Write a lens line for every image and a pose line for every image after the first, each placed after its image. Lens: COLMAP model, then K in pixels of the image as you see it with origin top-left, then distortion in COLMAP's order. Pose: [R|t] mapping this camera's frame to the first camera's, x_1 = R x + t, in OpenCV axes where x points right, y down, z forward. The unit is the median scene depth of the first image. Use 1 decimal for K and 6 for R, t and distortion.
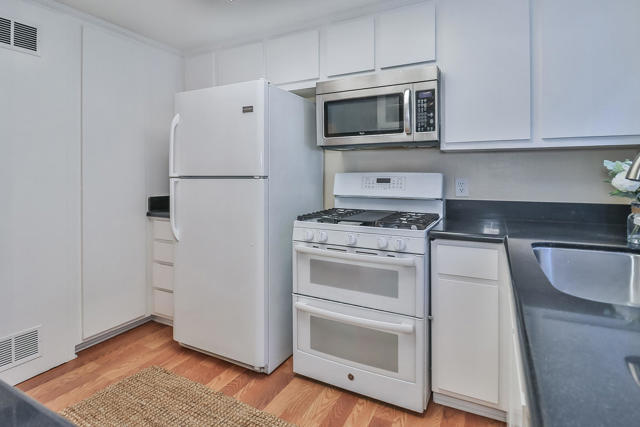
lens RADIAL K [[328.9, 0, 329.3], [0, 328.9, 174.0], [0, 0, 1]] dist [-0.004396, -0.001324]
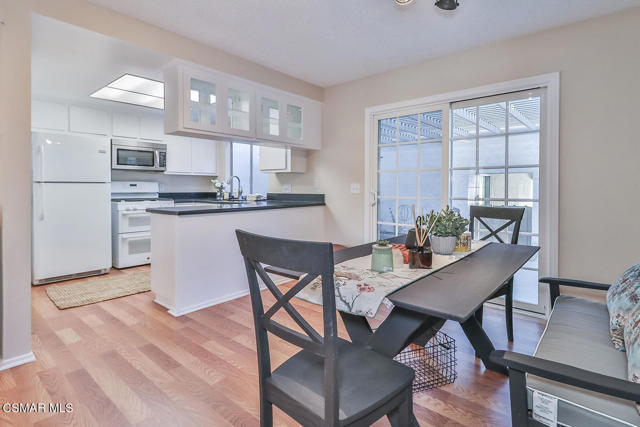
lens RADIAL K [[328.9, 0, 322.8], [0, 328.9, 191.1], [0, 0, 1]] dist [-0.004396, -0.001324]
pose [[0.232243, -0.008325, 0.972622, -2.009192], [-0.008500, 0.999908, 0.010588, 0.030108], [-0.972621, -0.010726, 0.232151, -0.917869]]
